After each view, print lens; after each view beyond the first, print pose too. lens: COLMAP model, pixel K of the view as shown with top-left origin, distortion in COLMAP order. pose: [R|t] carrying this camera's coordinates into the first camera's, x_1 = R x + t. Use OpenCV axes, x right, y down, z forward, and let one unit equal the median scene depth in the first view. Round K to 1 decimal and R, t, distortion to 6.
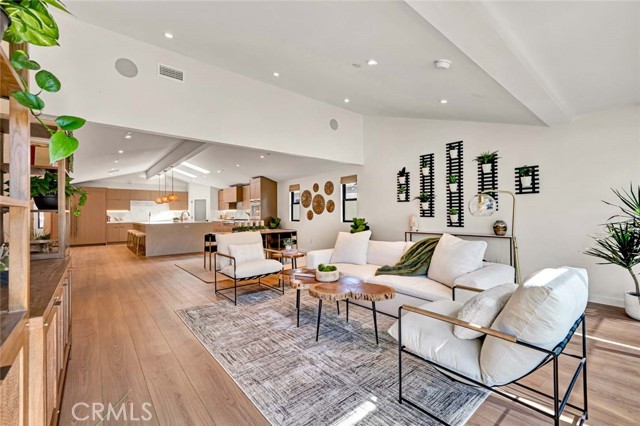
lens RADIAL K [[275.3, 0, 321.9], [0, 275.3, 214.7], [0, 0, 1]] dist [0.012584, -0.000006]
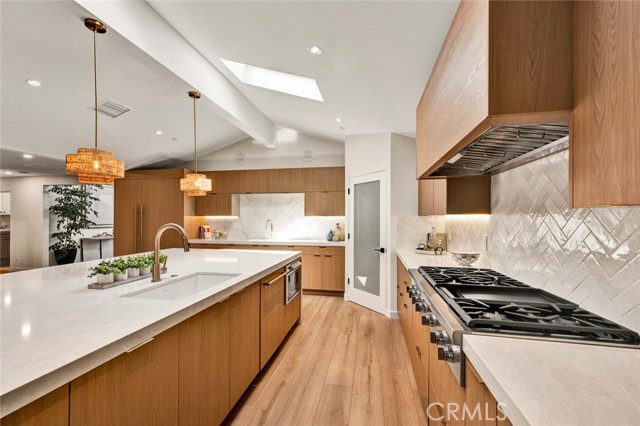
lens RADIAL K [[255.9, 0, 320.4], [0, 255.9, 213.3], [0, 0, 1]] dist [-0.006863, -0.000128]
pose [[0.646171, -0.001605, -0.763191, -0.390457], [-0.010643, 0.999882, -0.011115, -0.023093], [0.763118, 0.015305, 0.646078, 1.229541]]
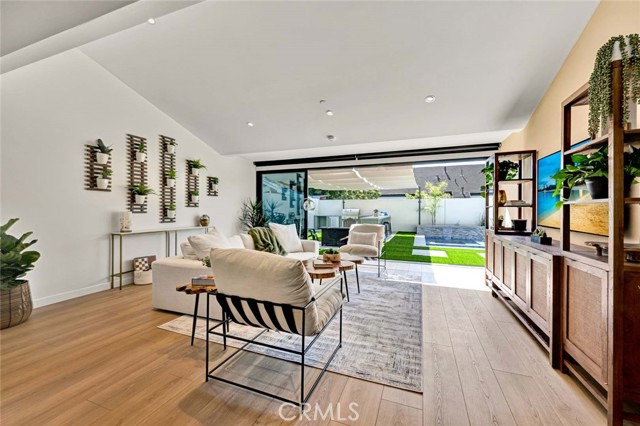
lens RADIAL K [[255.9, 0, 322.2], [0, 255.9, 214.0], [0, 0, 1]] dist [-0.006863, -0.000128]
pose [[-0.482253, -0.004747, 0.876019, -0.369684], [0.007001, 0.999932, 0.009273, 0.005295], [-0.876004, 0.010605, -0.482187, 0.601253]]
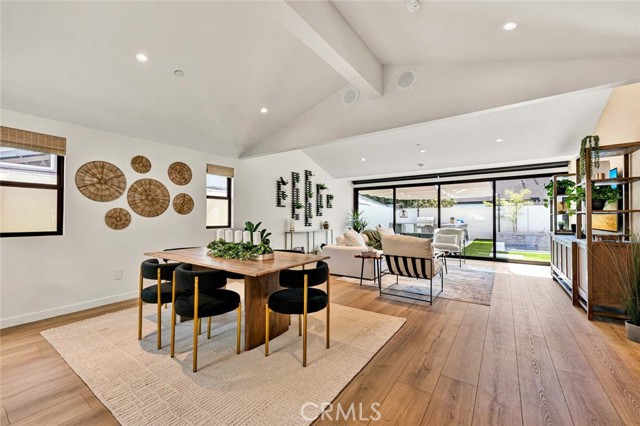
lens RADIAL K [[255.9, 0, 322.8], [0, 255.9, 215.7], [0, 0, 1]] dist [-0.006863, -0.000128]
pose [[-0.250822, 0.018690, 0.967853, -0.566488], [0.008184, 0.999819, -0.017186, 0.007104], [-0.967999, 0.003611, -0.250929, 0.801450]]
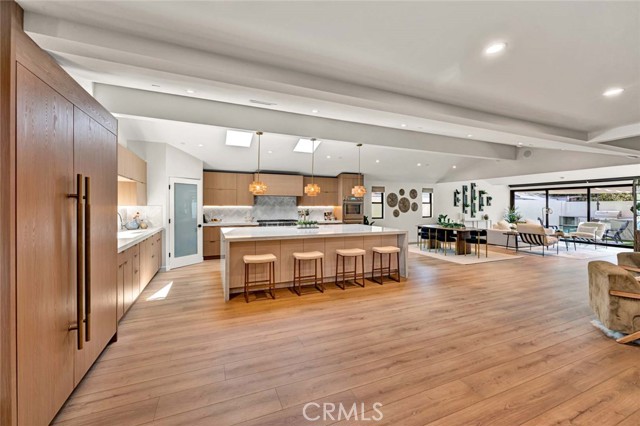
lens RADIAL K [[255.9, 0, 324.9], [0, 255.9, 204.8], [0, 0, 1]] dist [-0.006863, -0.000128]
pose [[0.293148, 0.020344, 0.955851, -1.310633], [-0.001757, 0.999783, -0.020741, -0.012742], [-0.956066, 0.004401, 0.293120, 1.004099]]
